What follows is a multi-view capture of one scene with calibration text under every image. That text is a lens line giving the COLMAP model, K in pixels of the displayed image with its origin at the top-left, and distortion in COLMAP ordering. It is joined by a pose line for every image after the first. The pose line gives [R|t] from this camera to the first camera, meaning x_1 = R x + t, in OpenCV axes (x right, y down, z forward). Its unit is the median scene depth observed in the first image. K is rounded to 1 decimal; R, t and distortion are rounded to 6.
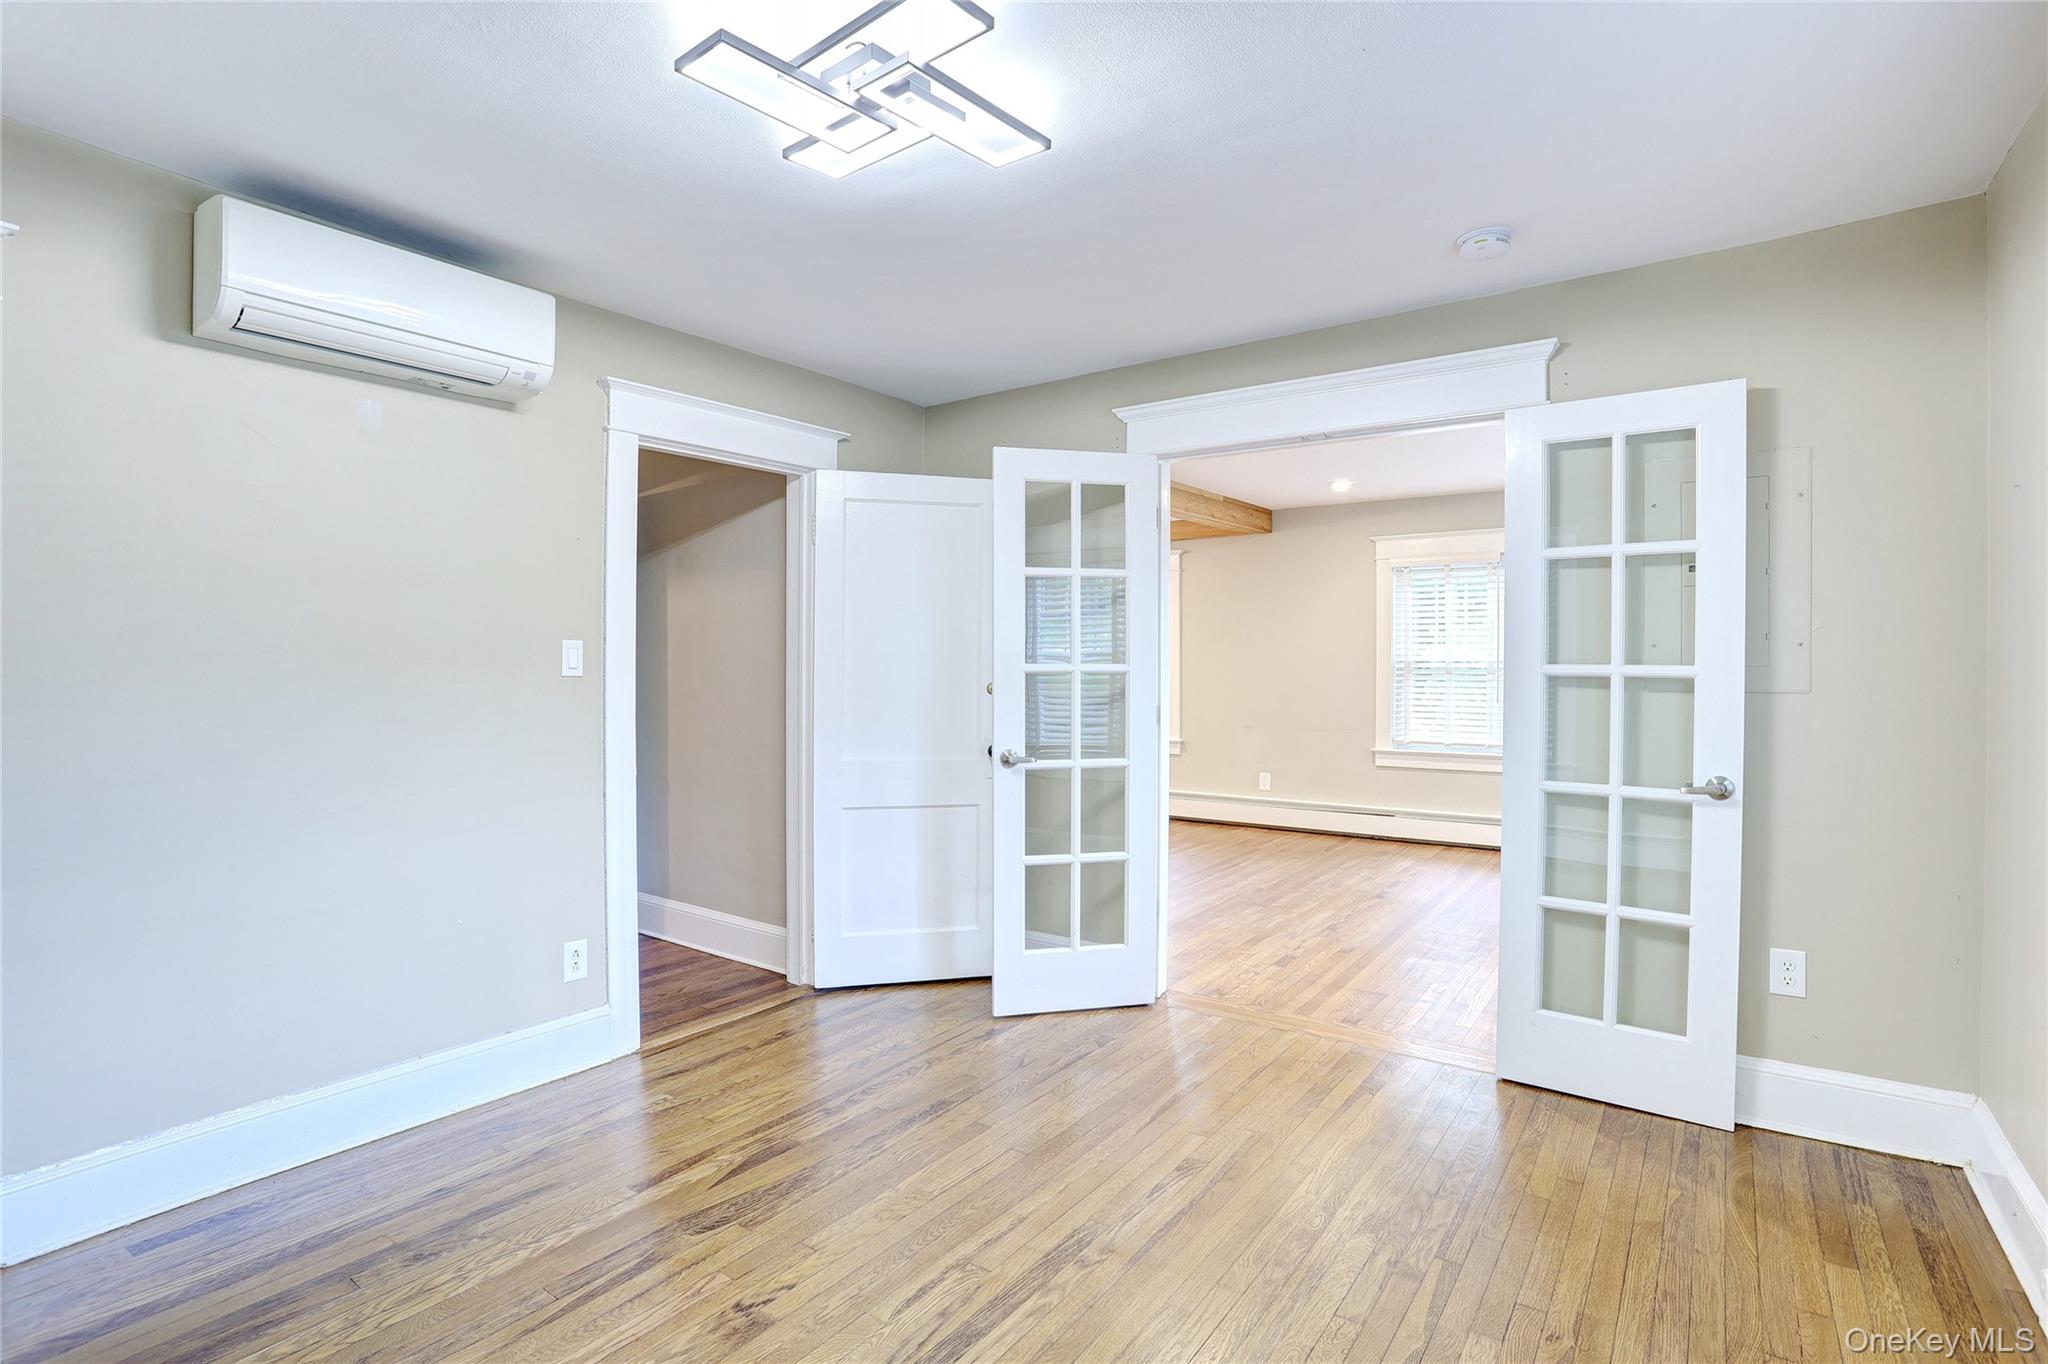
lens RADIAL K [[993.2, 0, 1023.7], [0, 993.2, 675.2], [0, 0, 1]] dist [-0.076362, 0.032234]
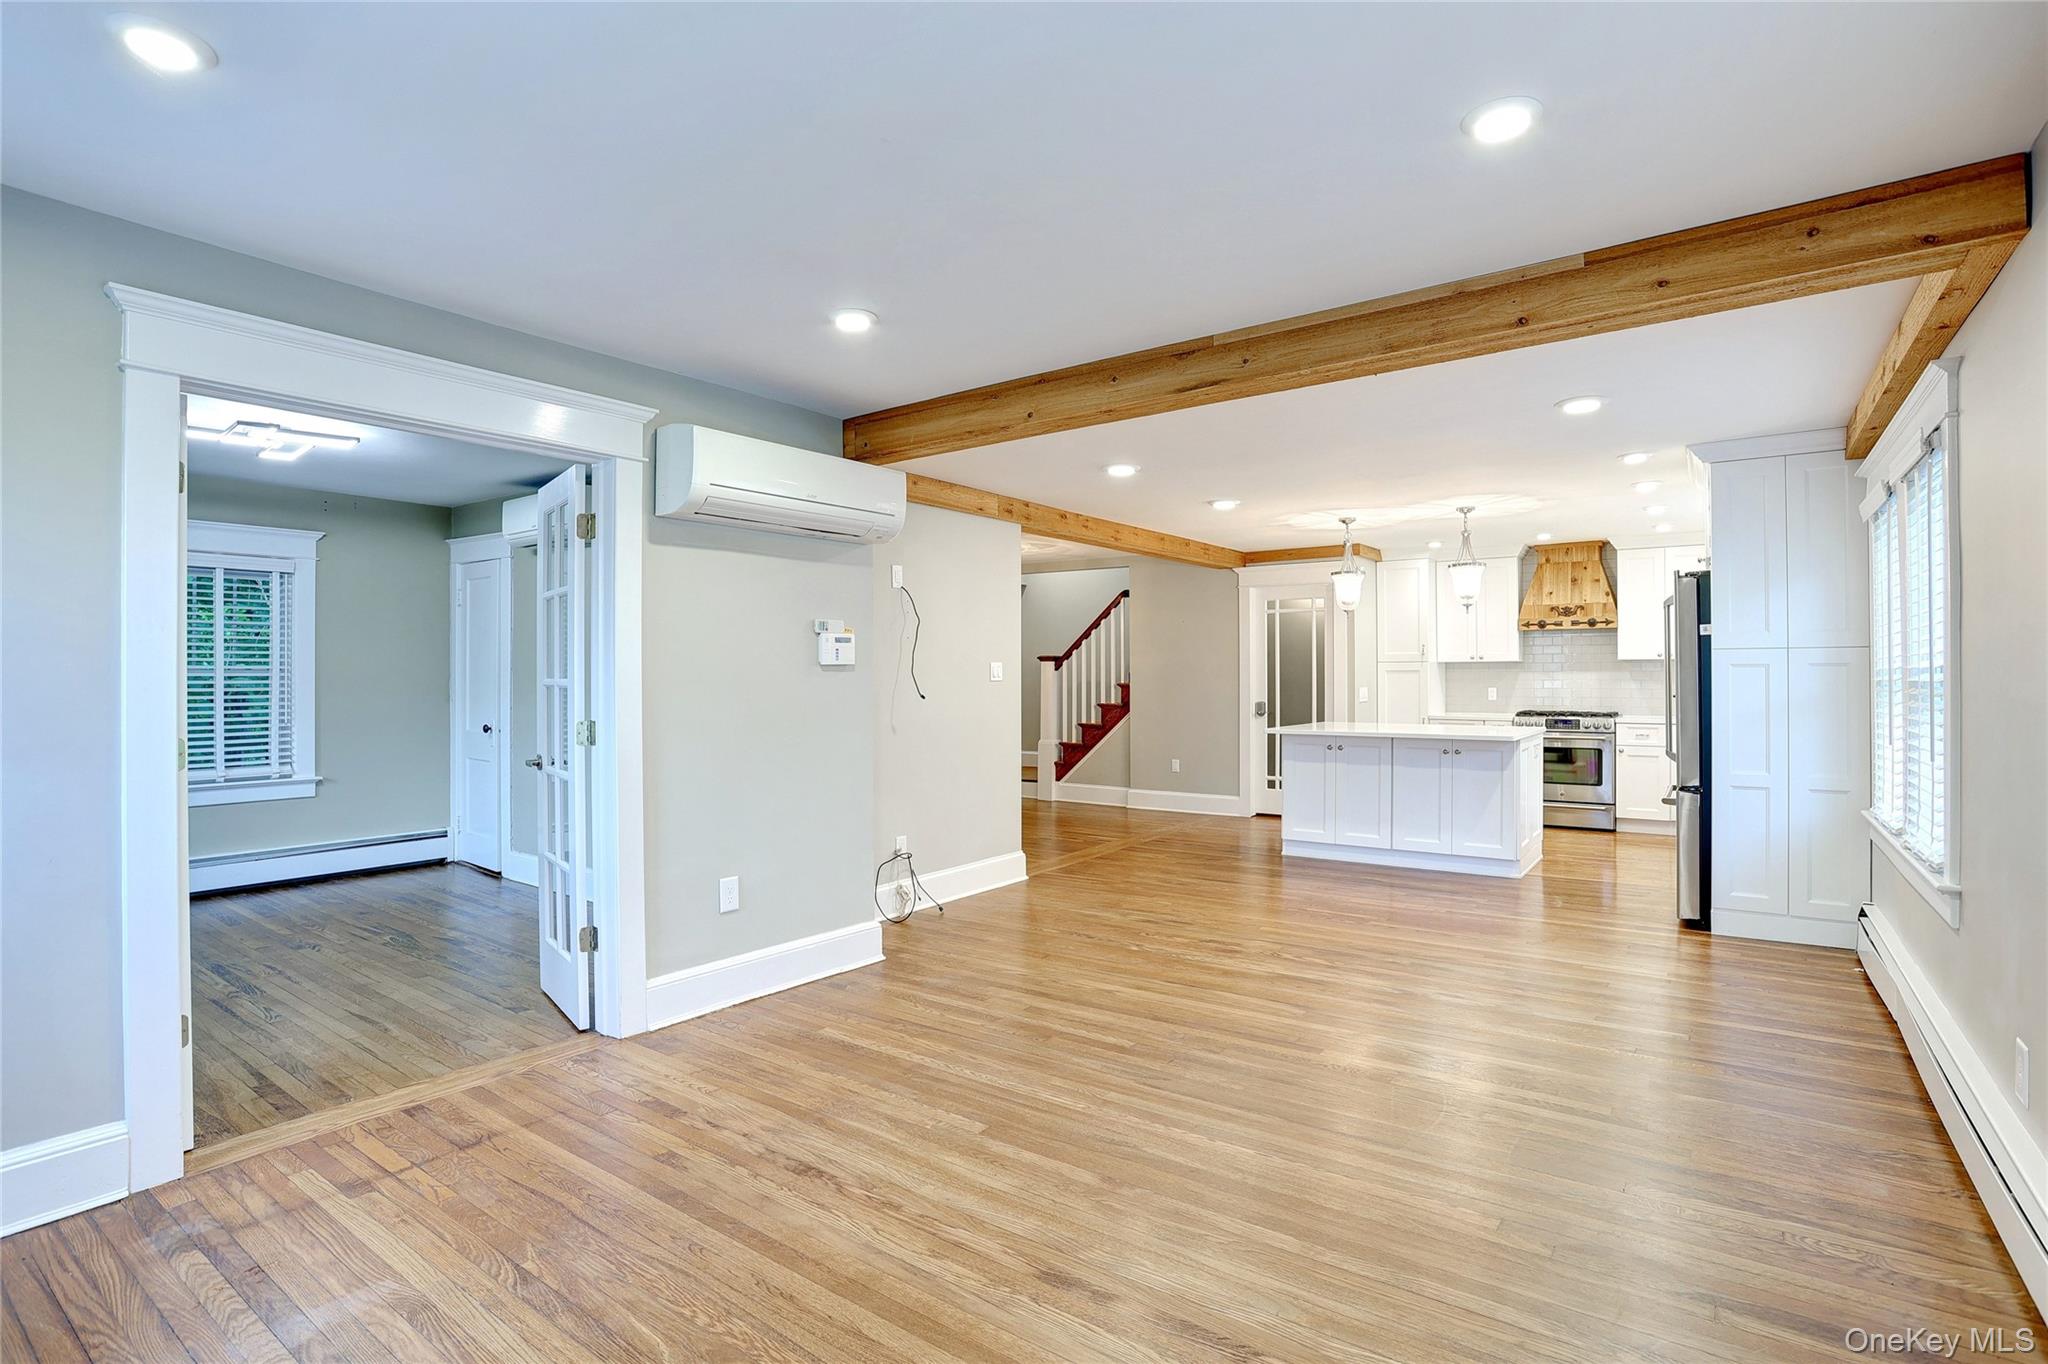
lens RADIAL K [[993.2, 0, 1023.7], [0, 993.2, 675.2], [0, 0, 1]] dist [-0.076362, 0.032234]
pose [[-0.009518, -0.002868, -0.999951, 1.845075], [-0.005093, 0.999983, -0.002820, -0.021602], [0.999942, 0.005066, -0.009532, 2.459987]]
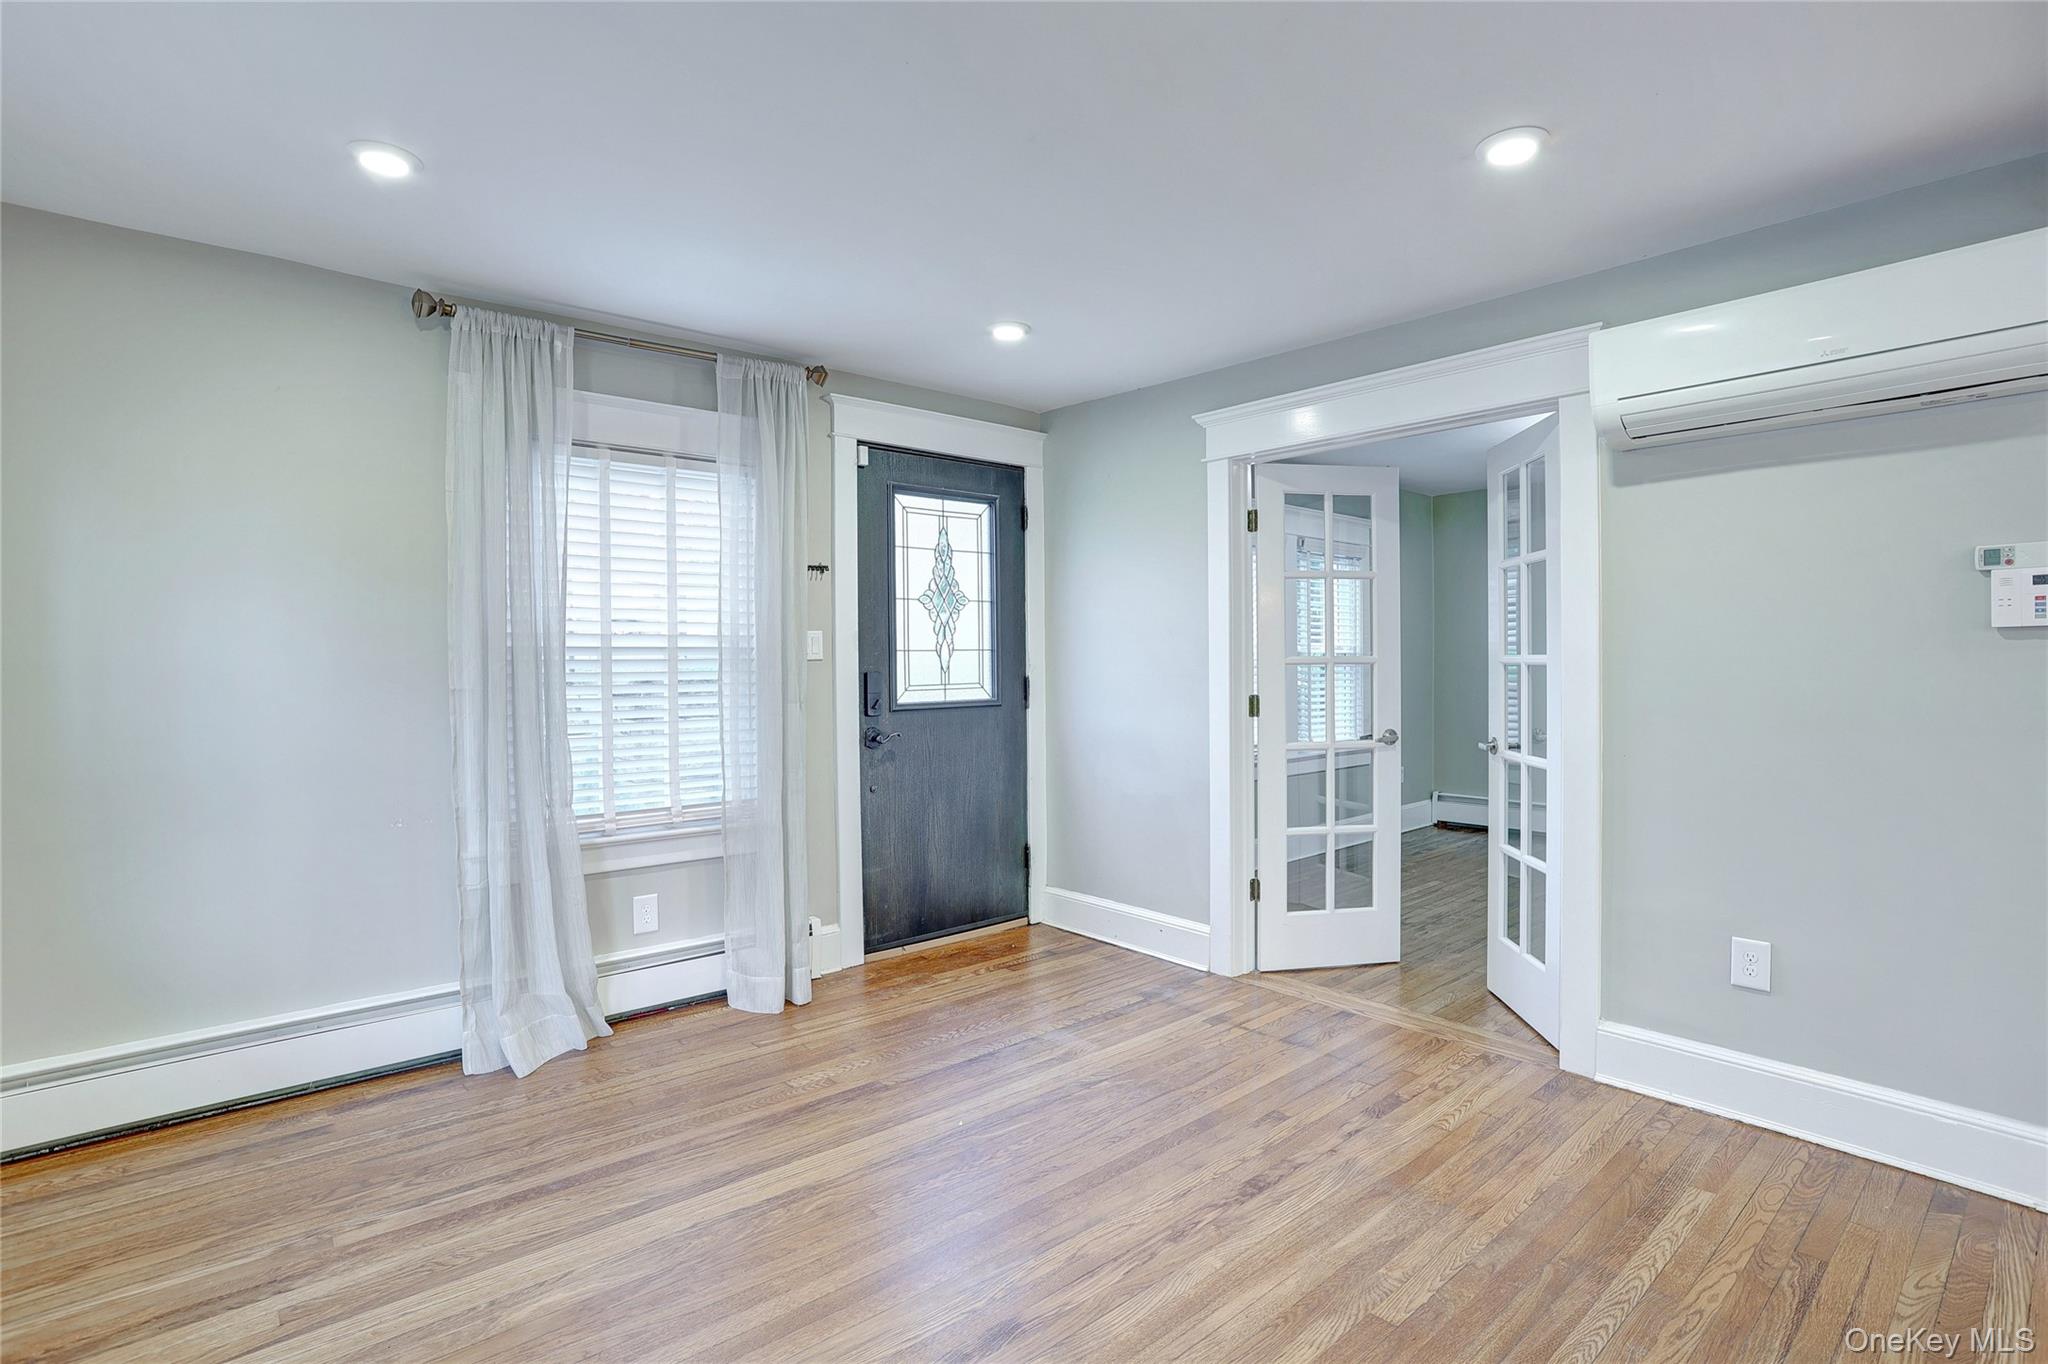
lens RADIAL K [[993.2, 0, 1023.7], [0, 993.2, 675.2], [0, 0, 1]] dist [-0.076362, 0.032234]
pose [[-0.973617, 0.001447, 0.228182, 0.688504], [0.007380, 0.999656, 0.025150, -0.027618], [-0.228067, 0.026171, -0.973294, 3.282653]]
